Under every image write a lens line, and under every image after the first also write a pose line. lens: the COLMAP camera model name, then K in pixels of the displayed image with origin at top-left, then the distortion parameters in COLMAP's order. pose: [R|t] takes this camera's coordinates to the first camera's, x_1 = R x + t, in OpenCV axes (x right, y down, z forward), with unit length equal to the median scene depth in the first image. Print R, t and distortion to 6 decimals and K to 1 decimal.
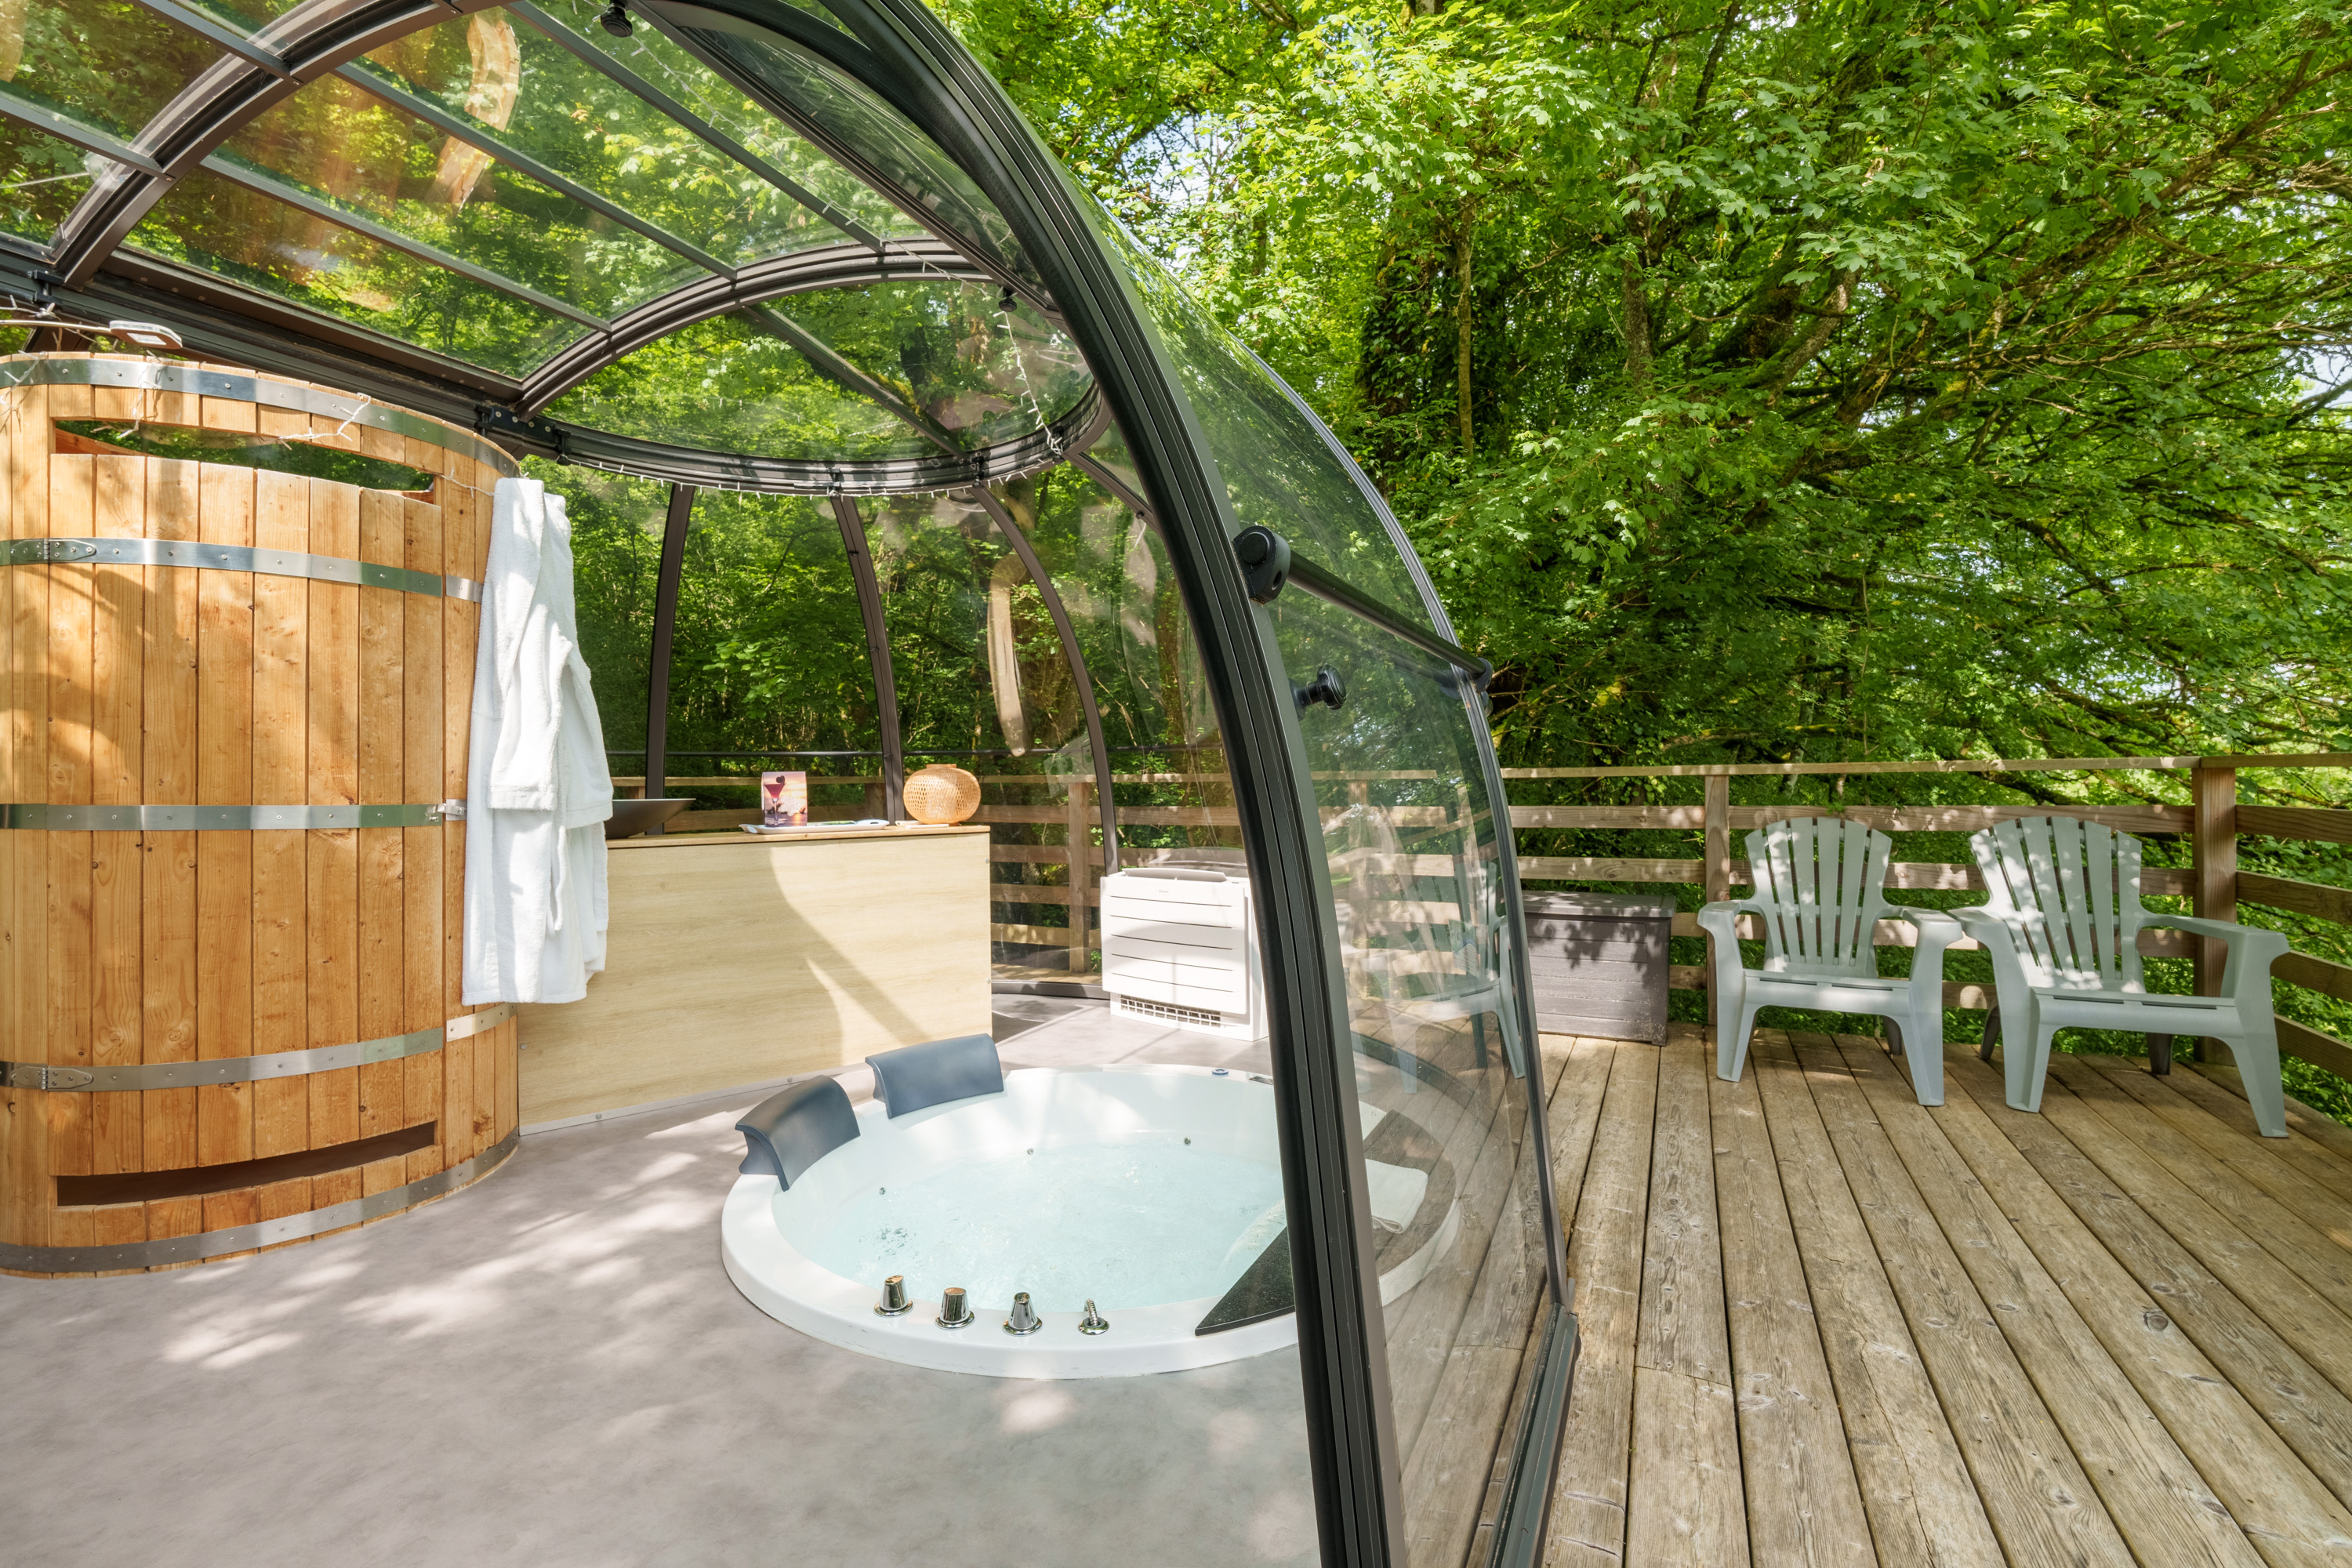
lens RADIAL K [[1027.1, 0, 1174.0], [0, 1027.1, 778.8], [0, 0, 1]] dist [-0.001791, -0.000296]
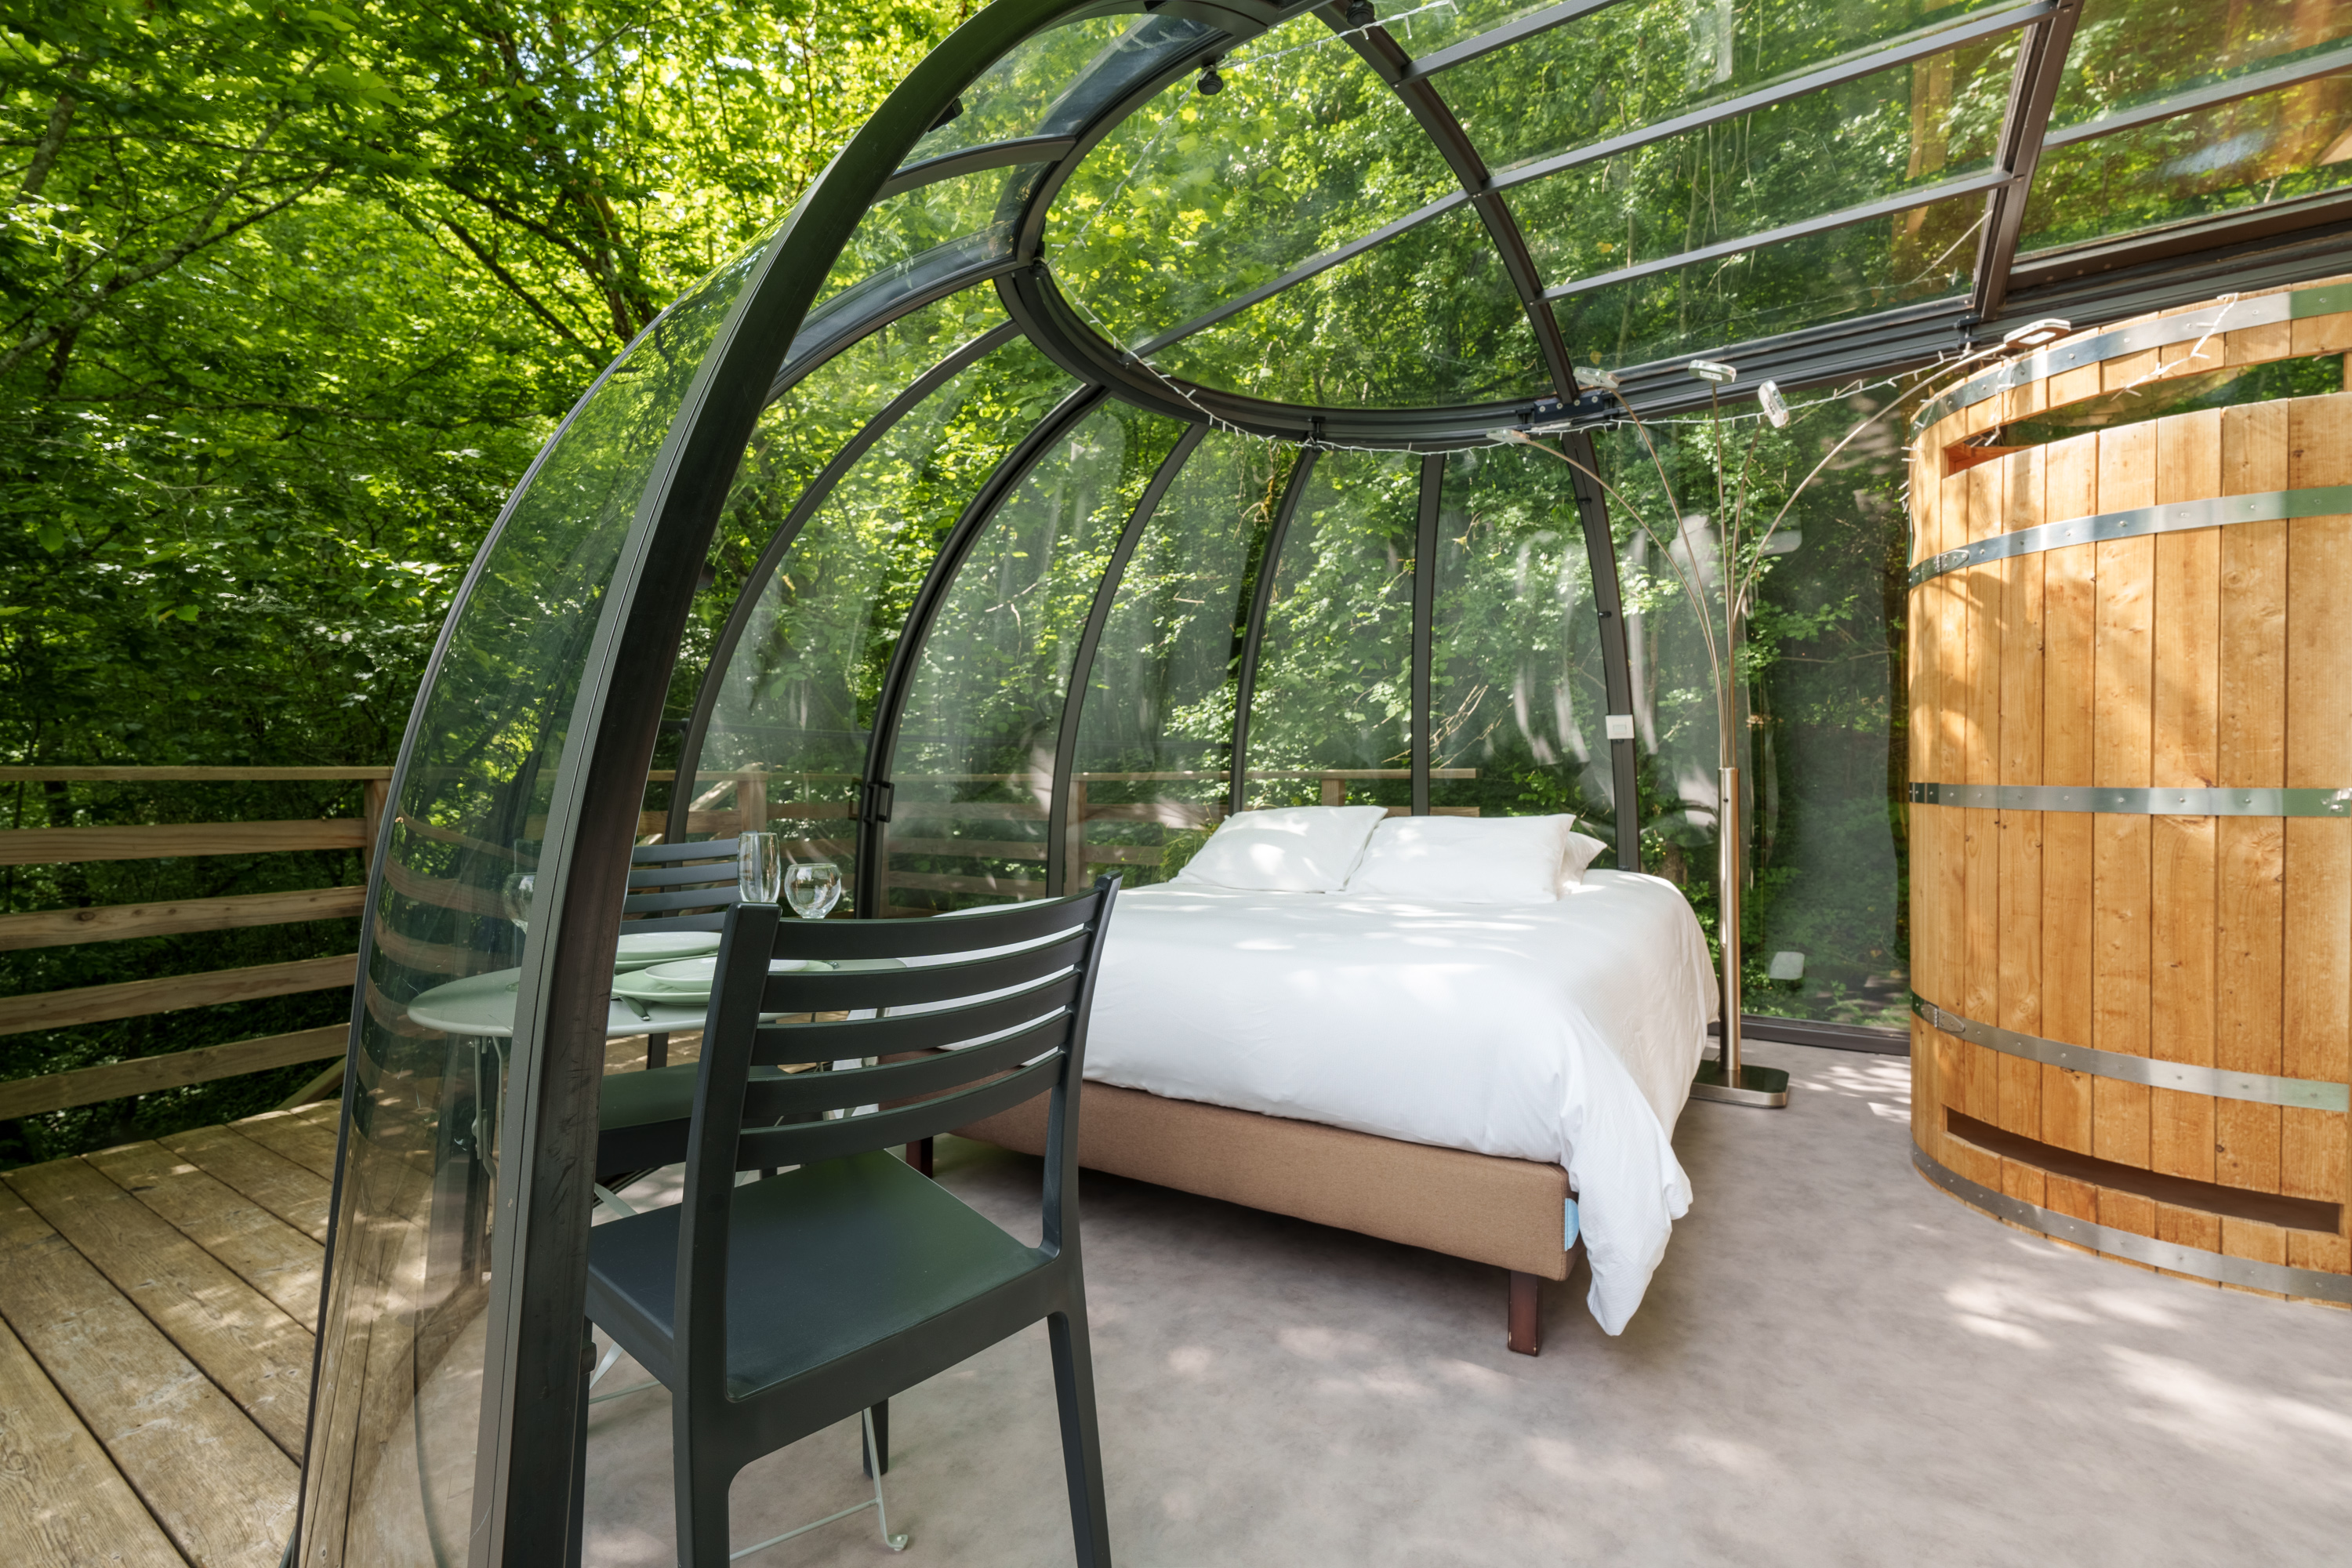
lens RADIAL K [[1027.1, 0, 1181.3], [0, 1027.1, 783.5], [0, 0, 1]] dist [-0.001791, -0.000296]
pose [[-0.115076, 0.011858, -0.993286, 0.141292], [0.017624, 0.999796, 0.009894, -0.001666], [0.993200, -0.016367, -0.115262, 0.254732]]
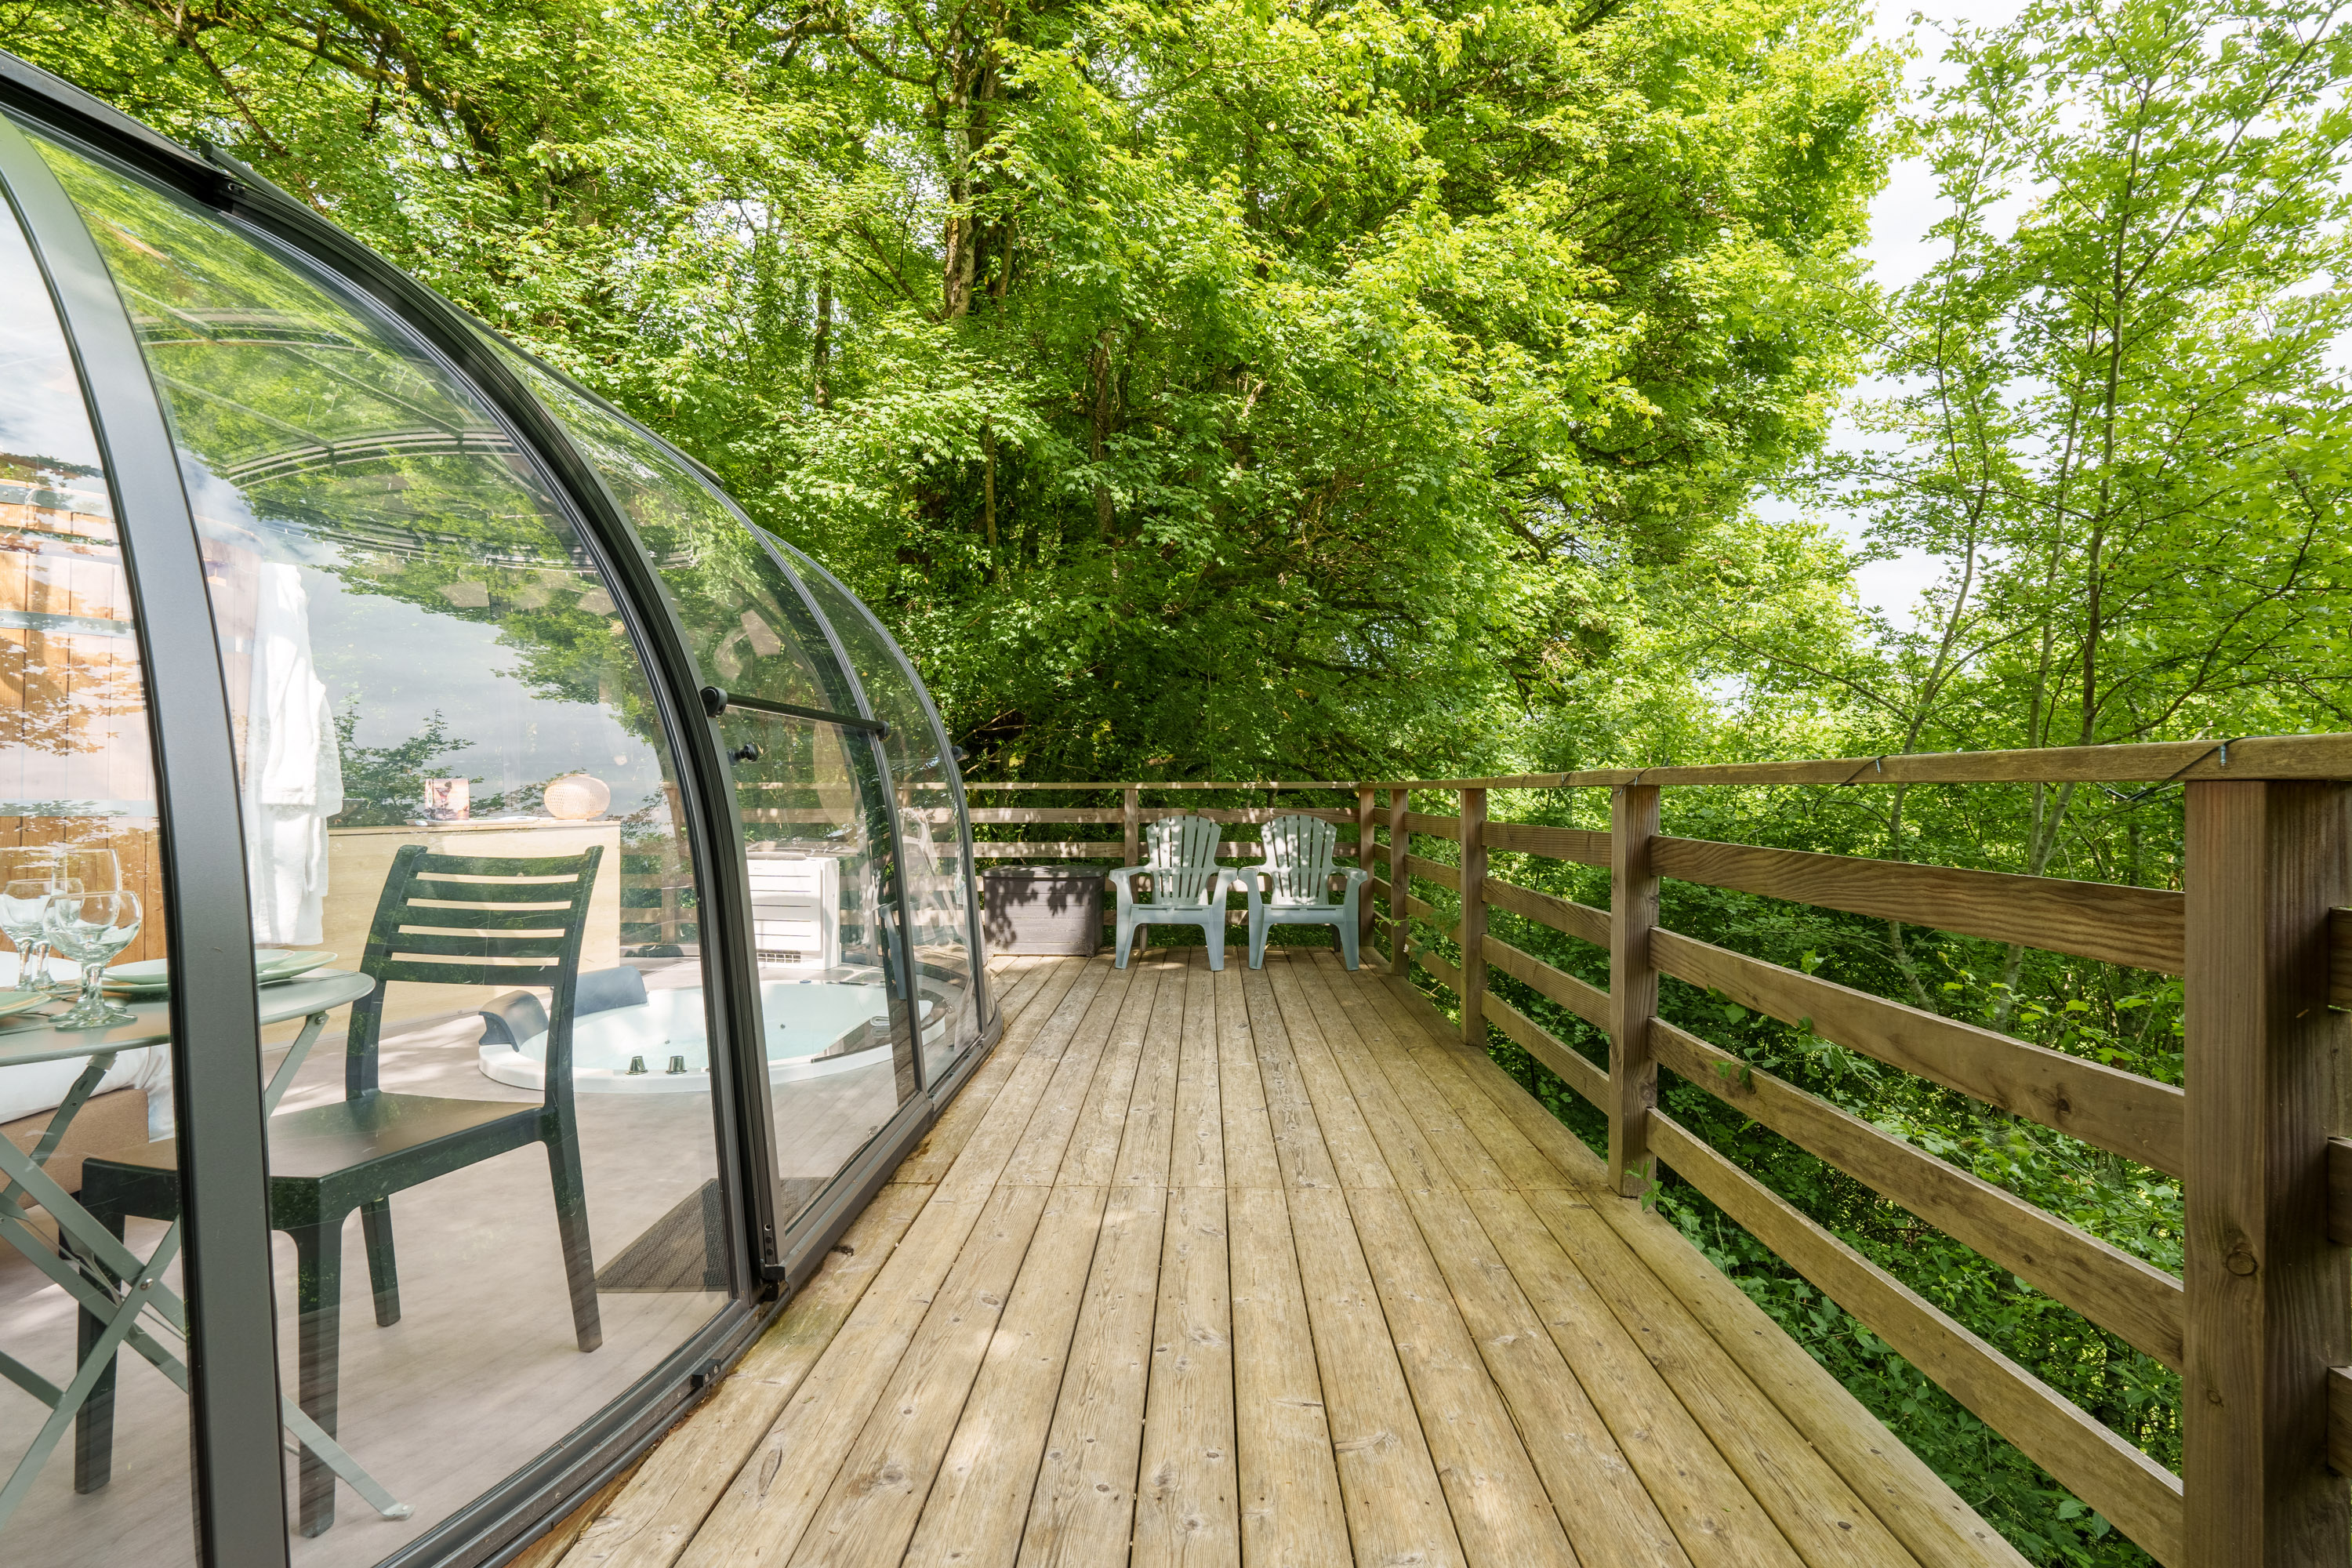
lens RADIAL K [[1027.1, 0, 1180.7], [0, 1027.1, 785.0], [0, 0, 1]] dist [-0.001791, -0.000296]
pose [[0.908373, 0.013103, 0.417955, -0.166070], [-0.012182, 0.999914, -0.004871, -0.007720], [-0.417983, -0.000667, 0.908455, -1.129739]]
